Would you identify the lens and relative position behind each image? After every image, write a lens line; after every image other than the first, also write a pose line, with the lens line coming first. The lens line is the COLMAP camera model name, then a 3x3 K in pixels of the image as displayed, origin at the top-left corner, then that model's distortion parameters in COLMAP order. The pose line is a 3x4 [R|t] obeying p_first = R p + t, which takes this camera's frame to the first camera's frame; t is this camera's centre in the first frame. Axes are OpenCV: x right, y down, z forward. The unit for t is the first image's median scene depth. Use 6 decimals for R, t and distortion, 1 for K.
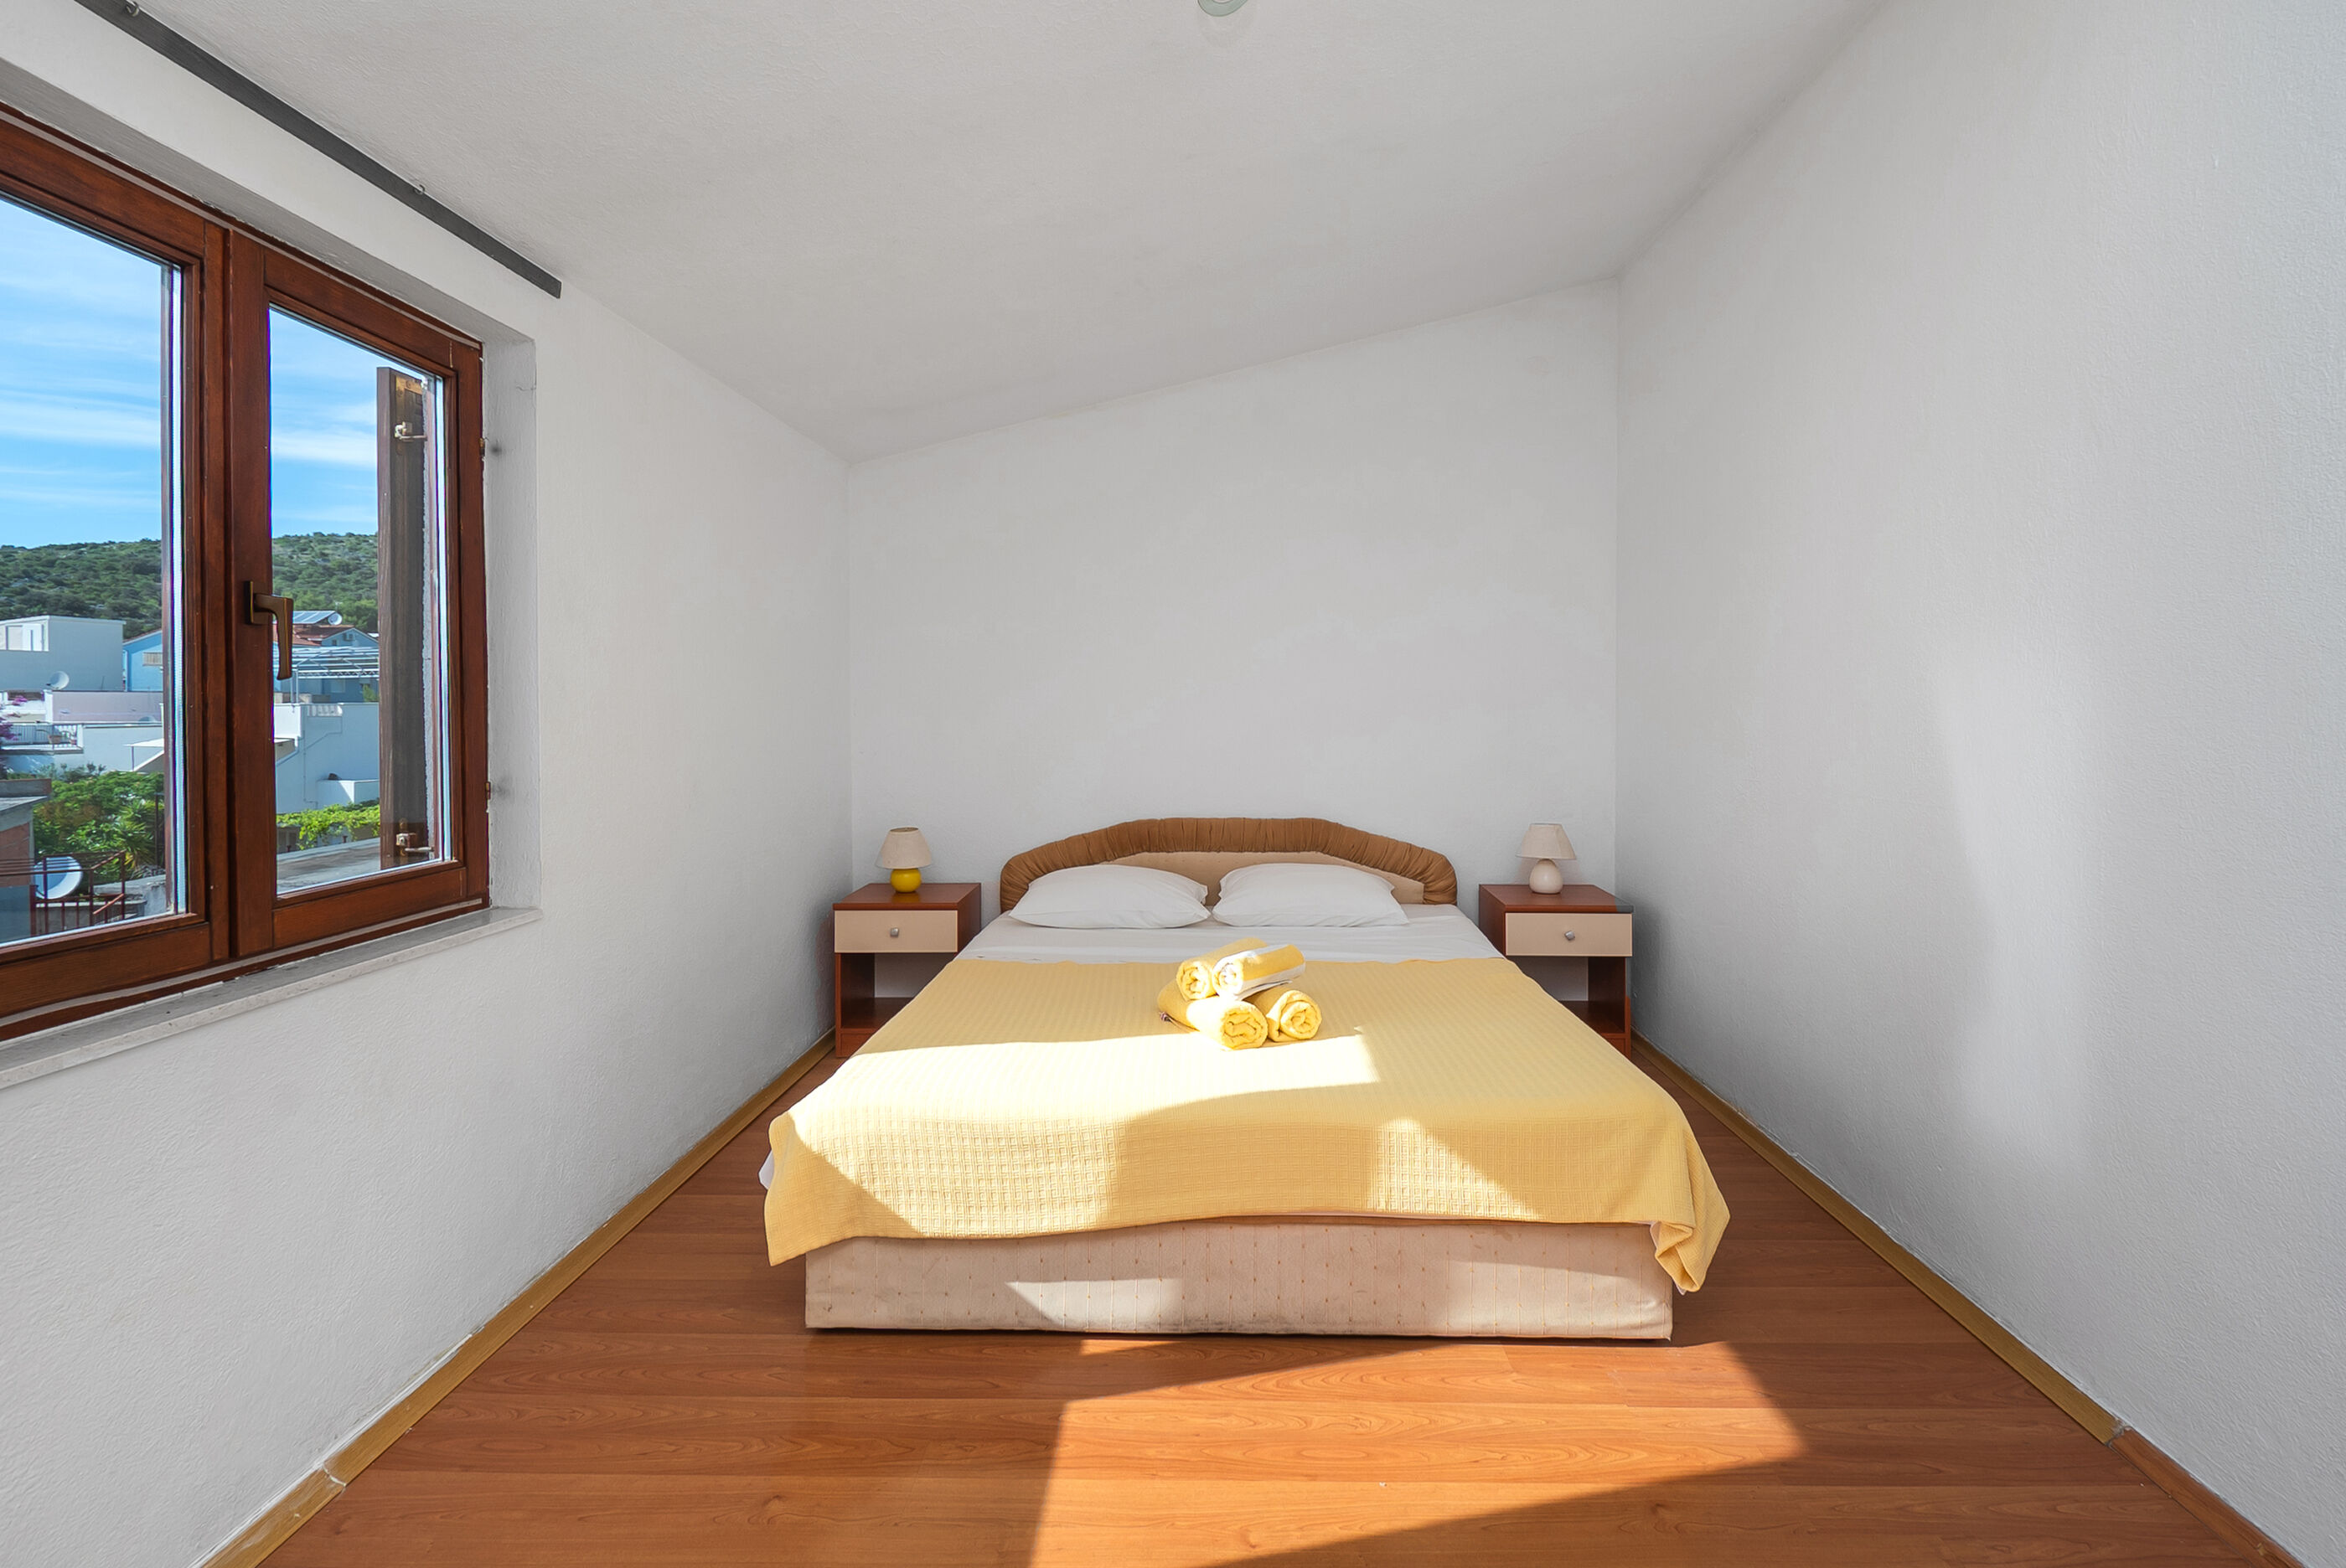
lens RADIAL K [[1066.5, 0, 1213.3], [0, 1066.5, 715.4], [0, 0, 1]] dist [0.003778, -0.007683]
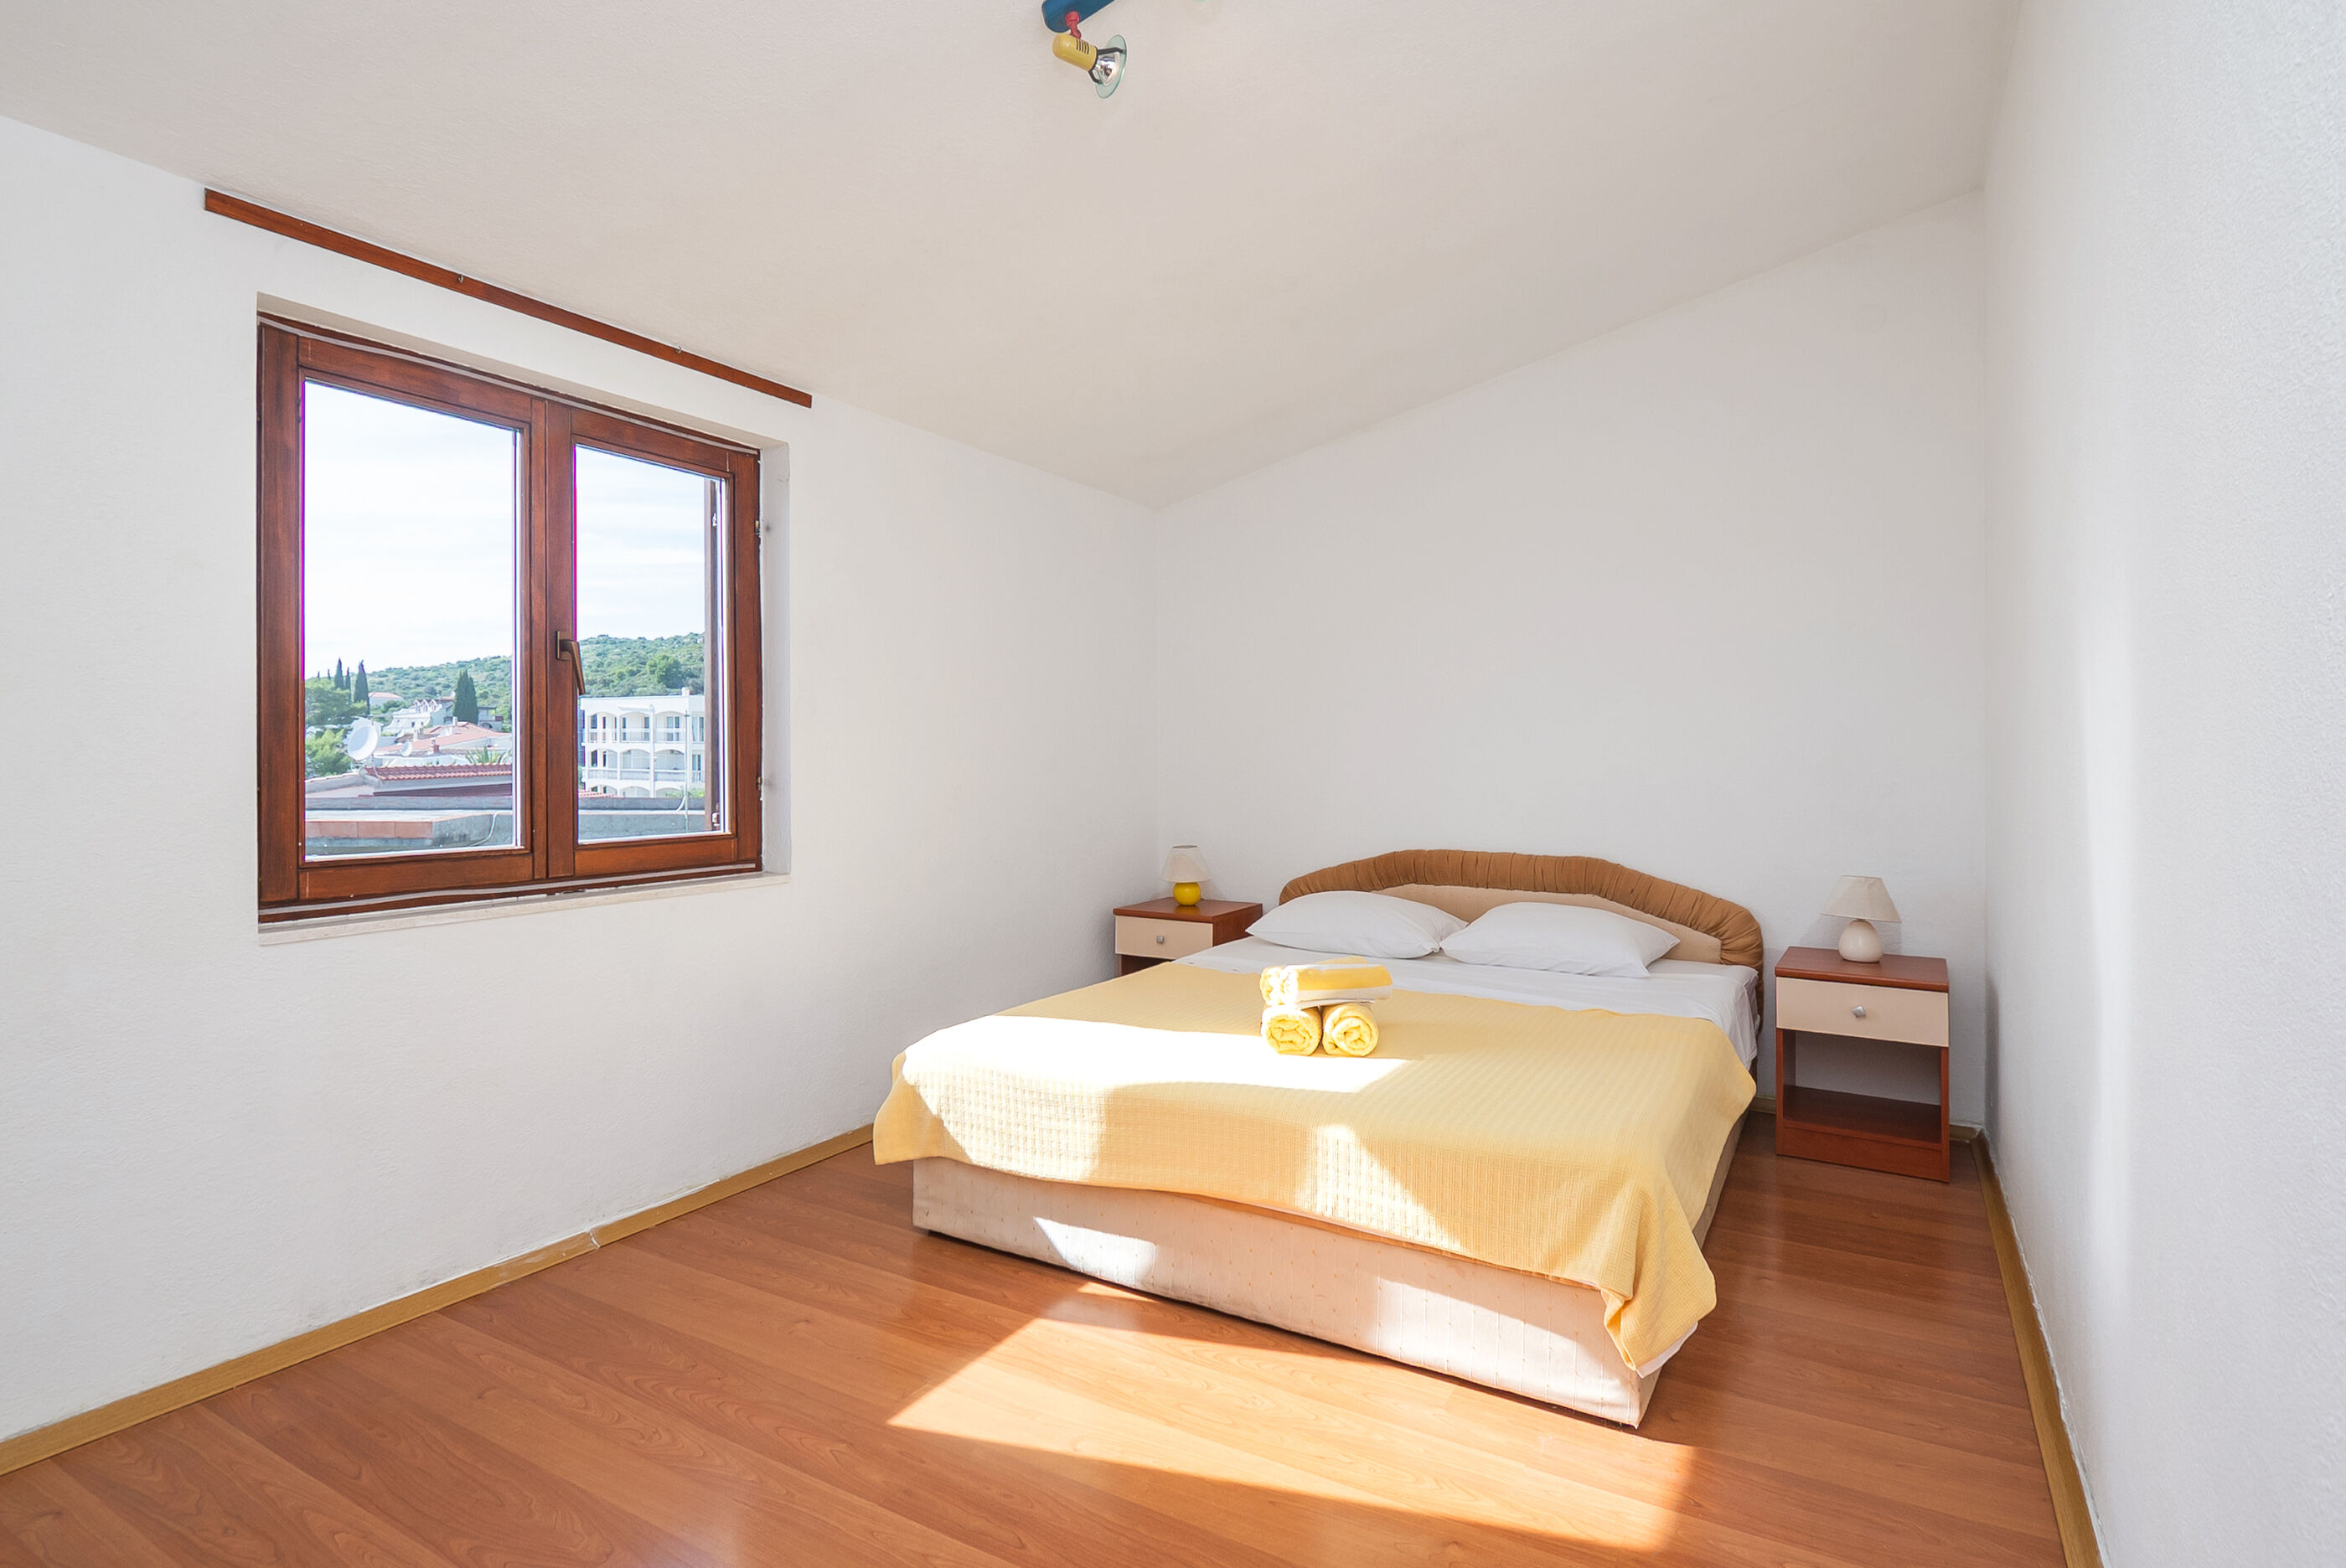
lens RADIAL K [[1126.5, 0, 1176.0], [0, 1126.5, 750.0], [0, 0, 1]] dist [-0.009336, 0.000089]
pose [[0.887315, 0.012265, -0.461001, 0.488830], [-0.014256, 0.999898, -0.000836, 0.025698], [0.460944, 0.007313, 0.887399, -0.010058]]
